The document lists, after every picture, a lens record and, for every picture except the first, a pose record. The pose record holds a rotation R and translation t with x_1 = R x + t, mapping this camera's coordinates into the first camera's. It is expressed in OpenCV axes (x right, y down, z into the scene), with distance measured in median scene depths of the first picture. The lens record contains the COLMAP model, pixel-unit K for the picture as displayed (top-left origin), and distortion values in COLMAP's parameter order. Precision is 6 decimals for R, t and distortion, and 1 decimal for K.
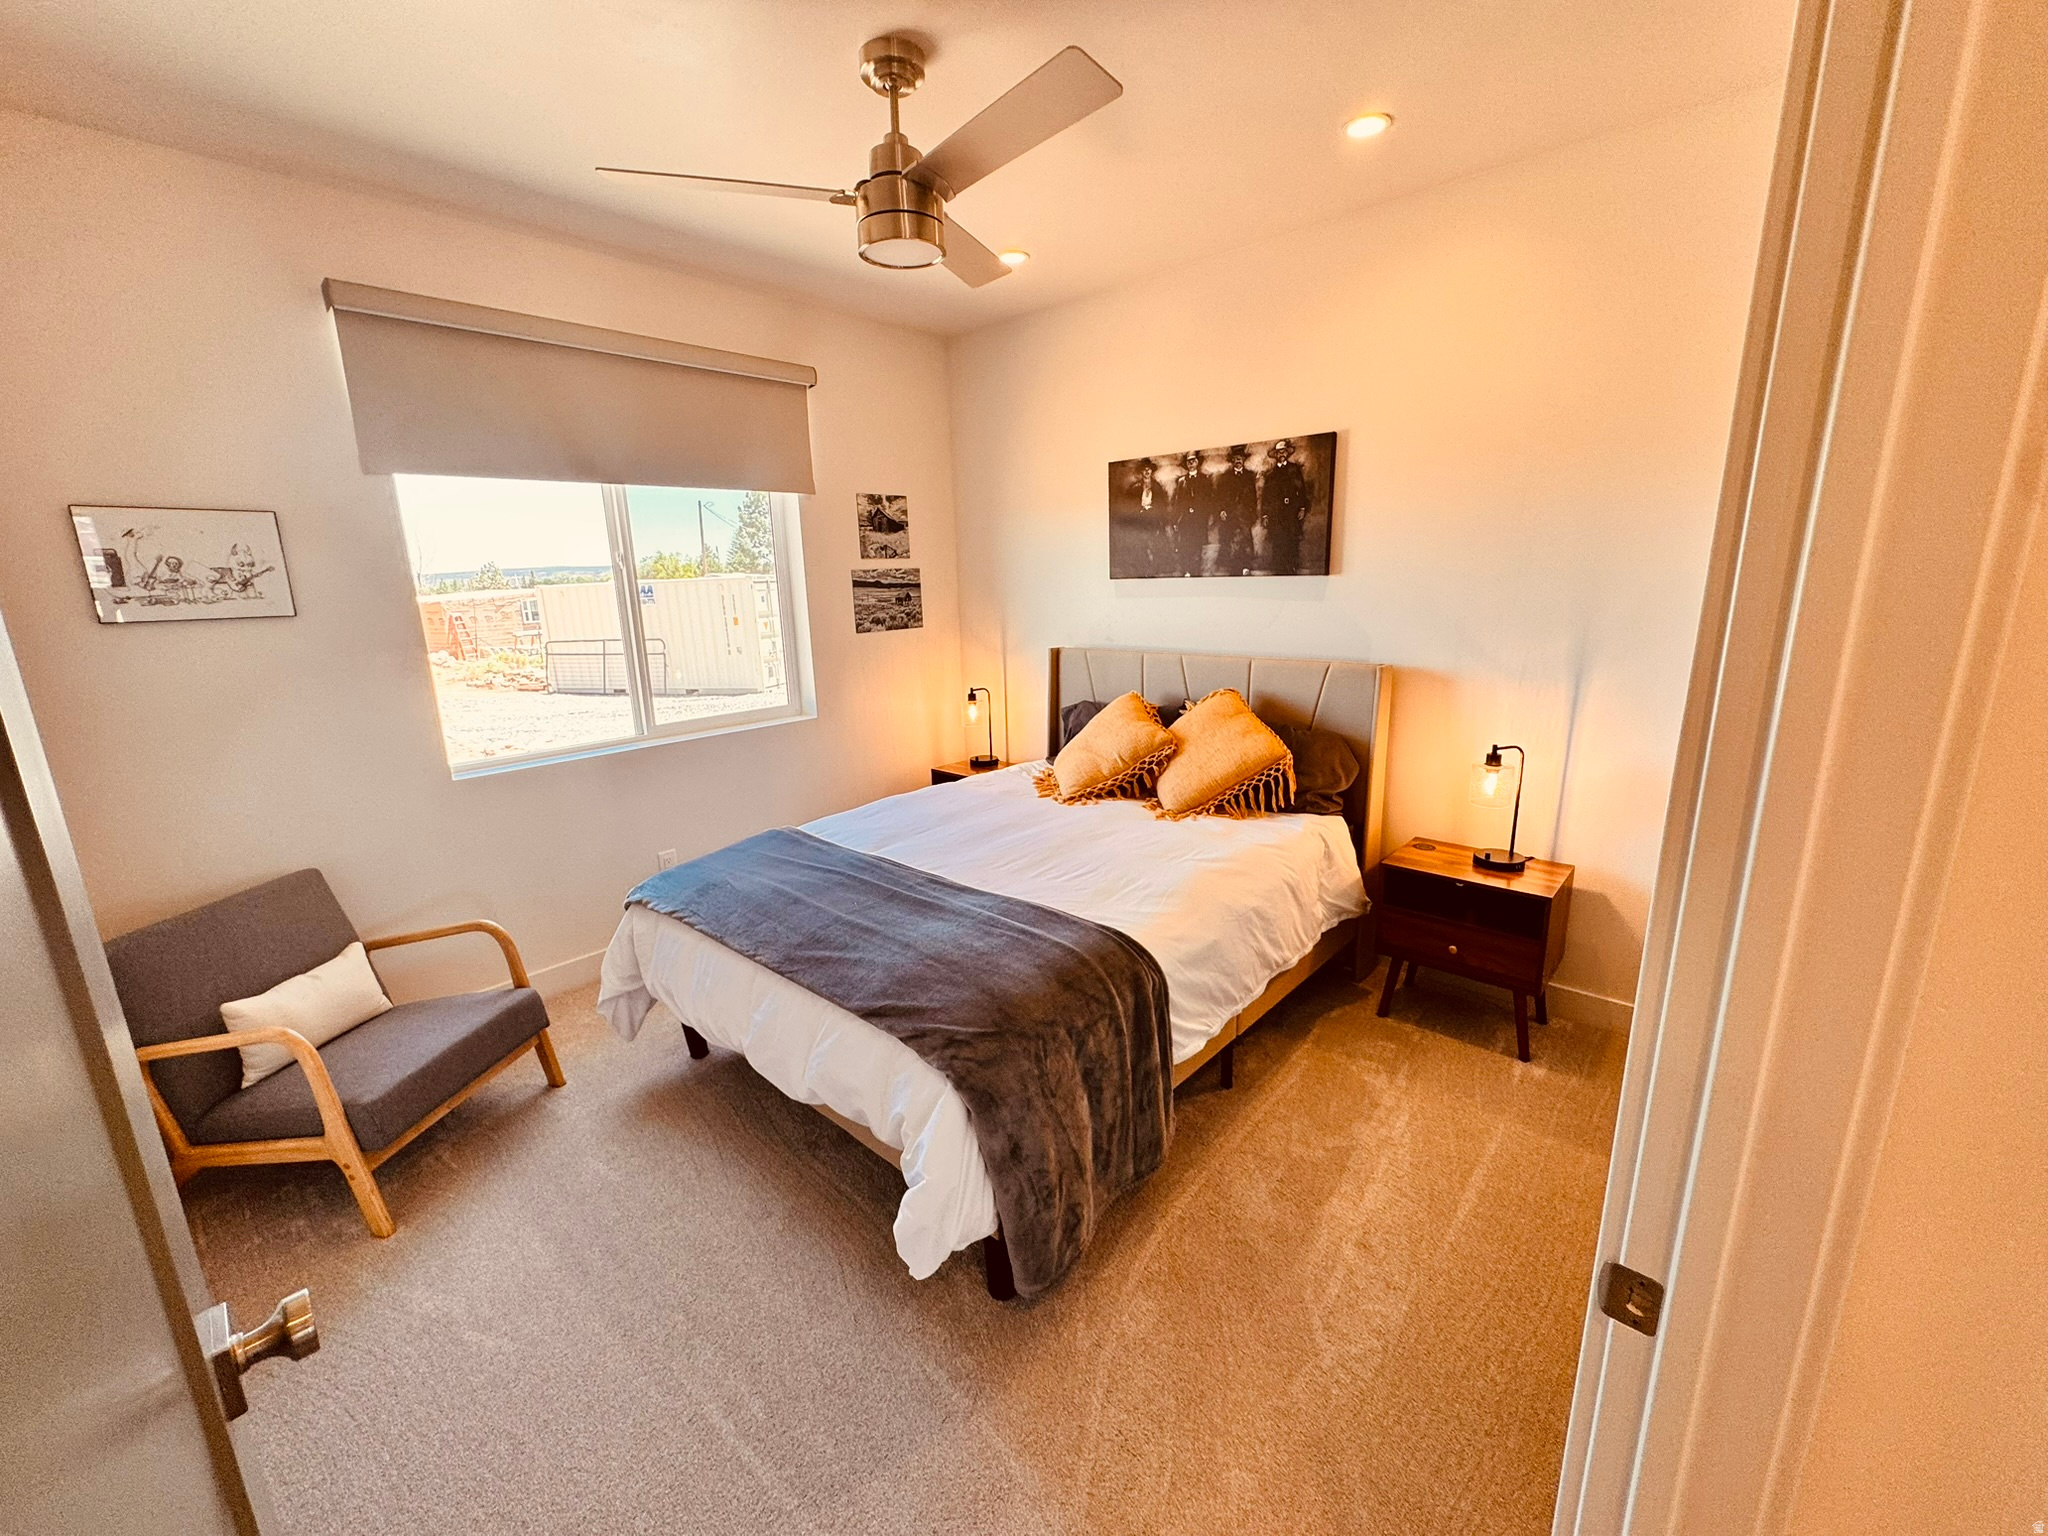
lens RADIAL K [[824.0, 0, 1033.7], [0, 824.0, 773.5], [0, 0, 1]] dist [0.003267, 0.000205]
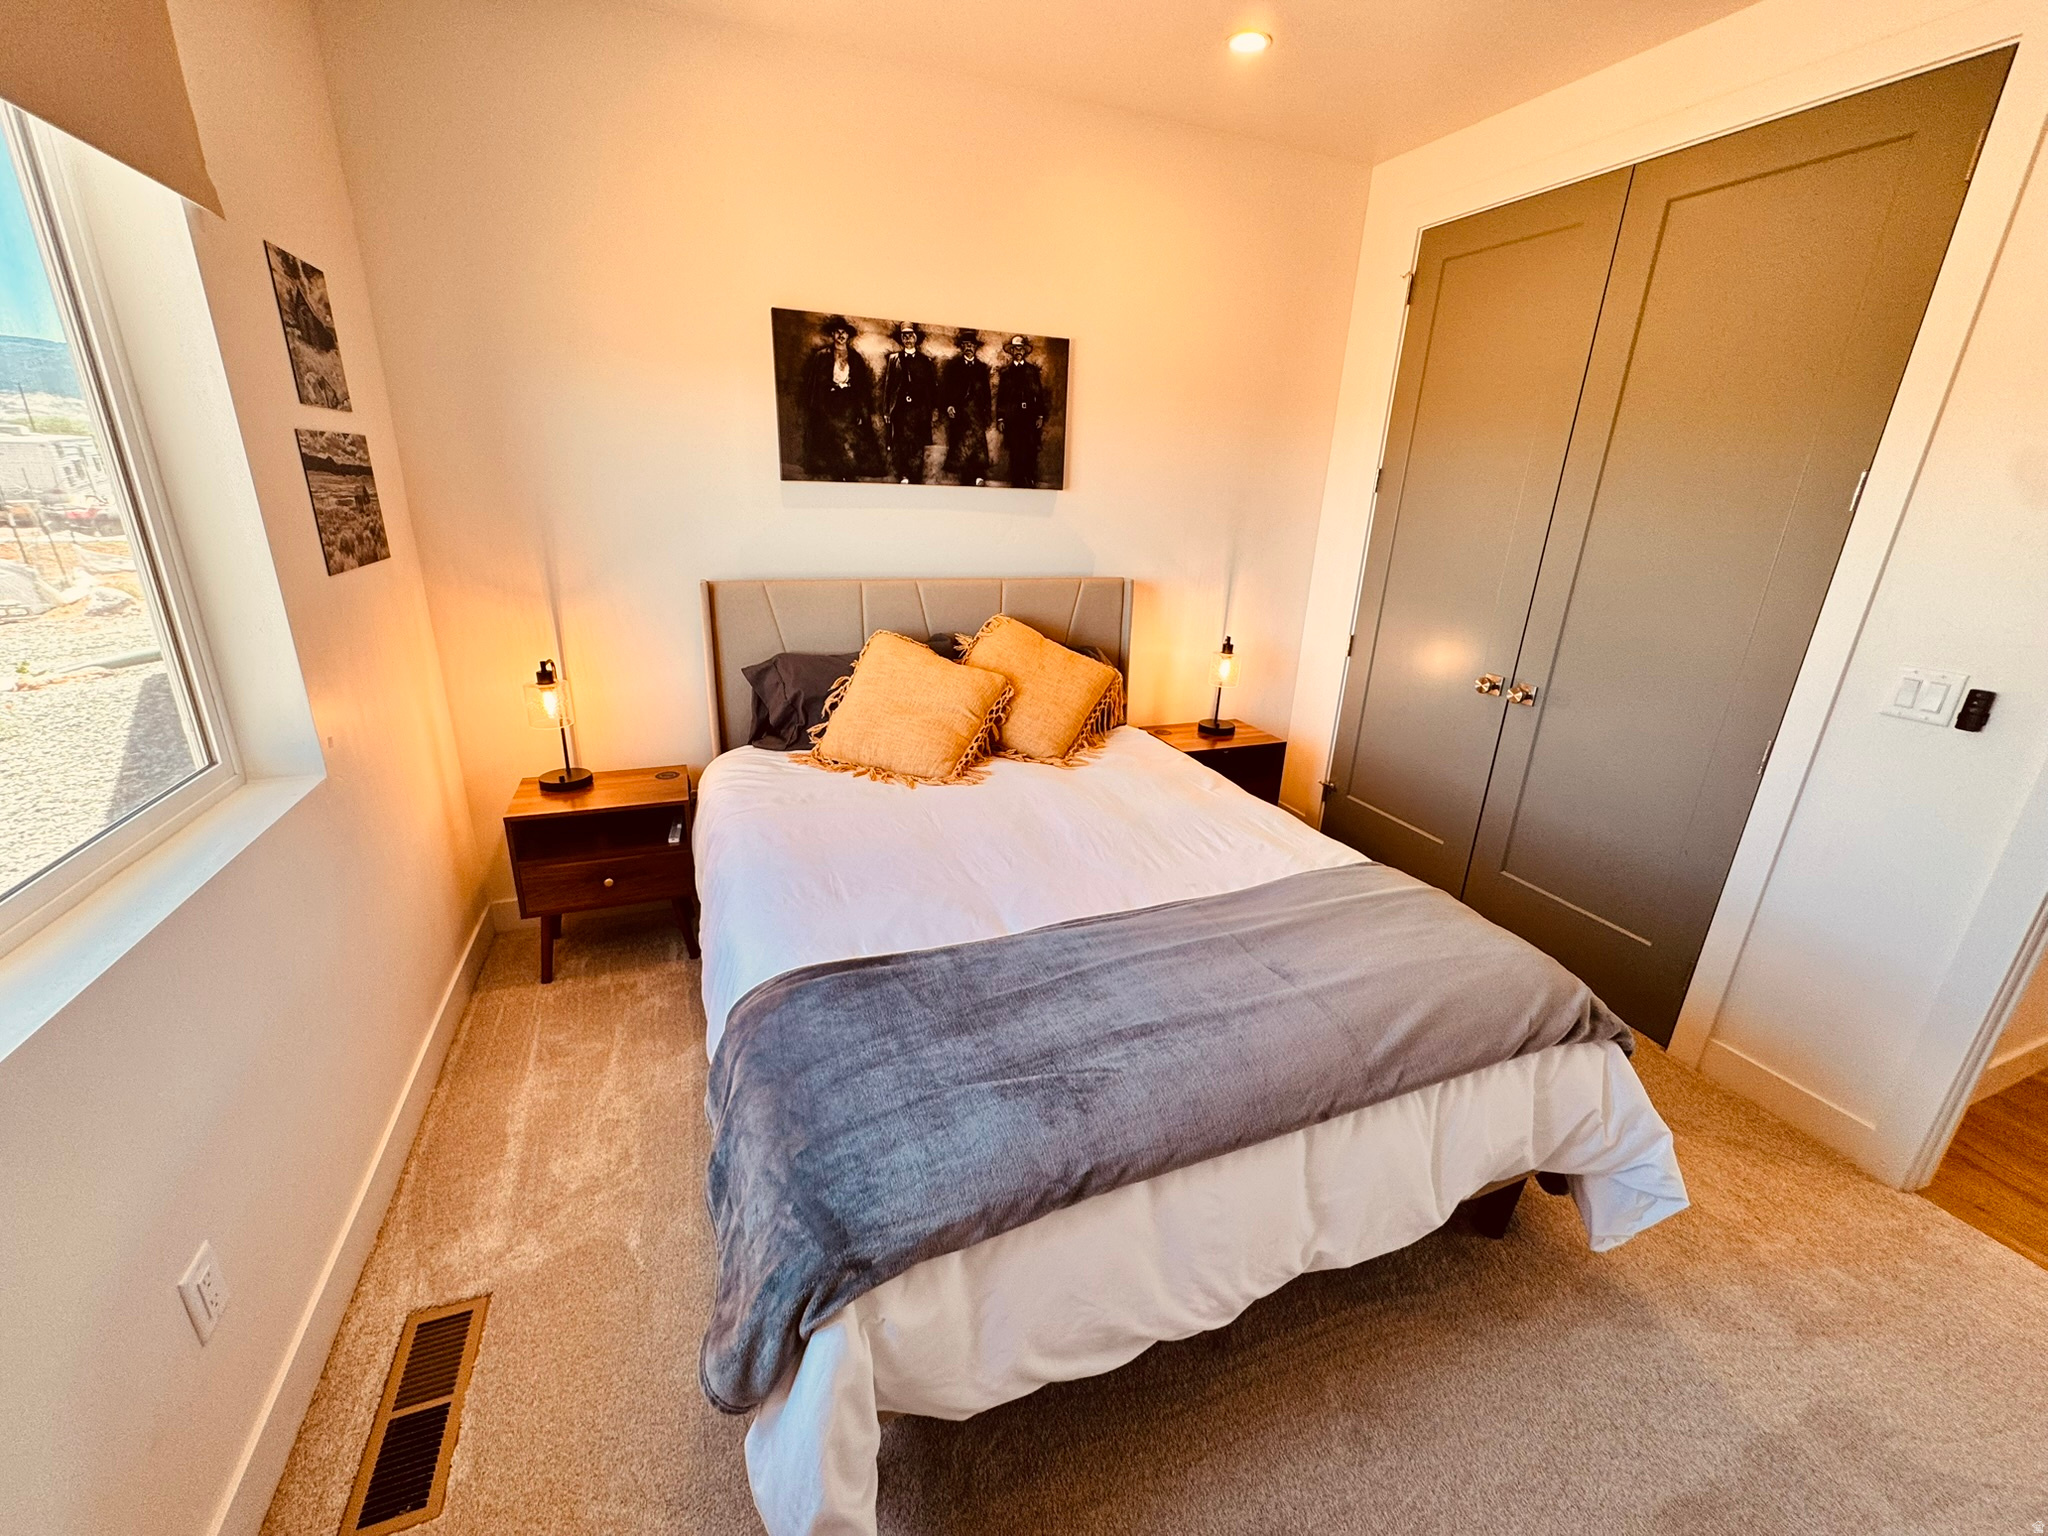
lens RADIAL K [[824.0, 0, 1028.6], [0, 824.0, 759.2], [0, 0, 1]] dist [0.003267, 0.000205]
pose [[0.437004, -0.246222, 0.865103, -0.553592], [0.169555, 0.967110, 0.189605, -0.113134], [-0.883334, 0.063824, 0.464379, 0.552991]]
